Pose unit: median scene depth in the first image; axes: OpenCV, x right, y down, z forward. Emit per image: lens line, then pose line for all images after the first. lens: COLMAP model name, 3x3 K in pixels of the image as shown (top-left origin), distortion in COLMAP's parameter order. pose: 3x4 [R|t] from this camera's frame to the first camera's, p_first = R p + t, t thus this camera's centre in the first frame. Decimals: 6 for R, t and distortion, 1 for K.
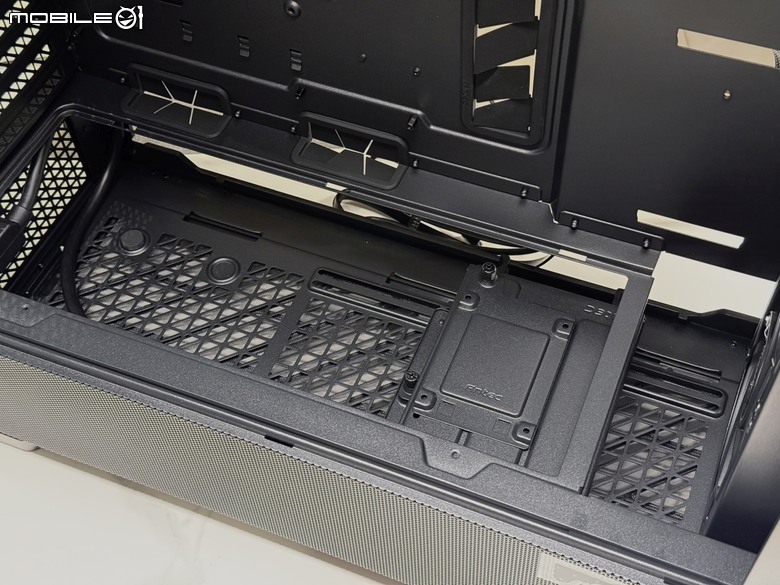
lens RADIAL K [[1093.1, 0, 390.1], [0, 1093.1, 292.6], [0, 0, 1]] dist [0.068465, 0.000000]
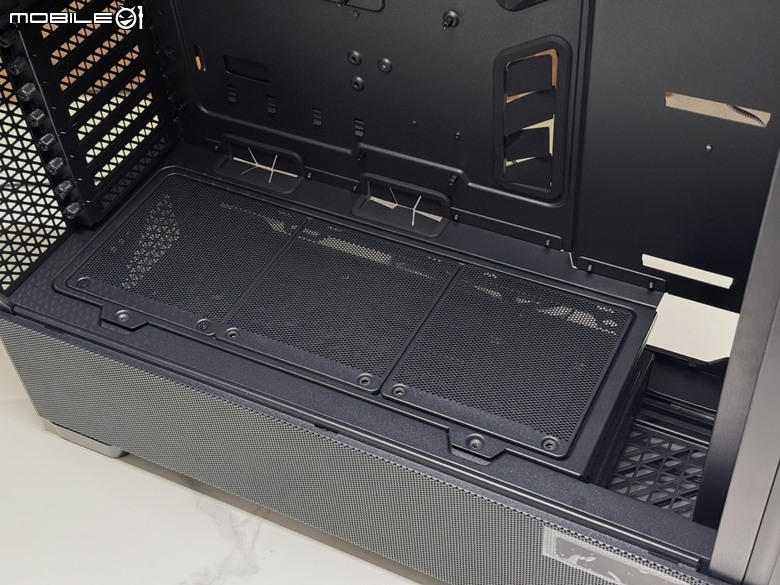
lens RADIAL K [[1093.1, 0, 392.3], [0, 1093.1, 294.1], [0, 0, 1]] dist [0.068465, 0.000000]
pose [[0.996836, 0.035082, -0.071319, 0.042660], [-0.044554, 0.989720, -0.135901, 0.130845], [0.065819, 0.138648, 0.988152, -0.158933]]
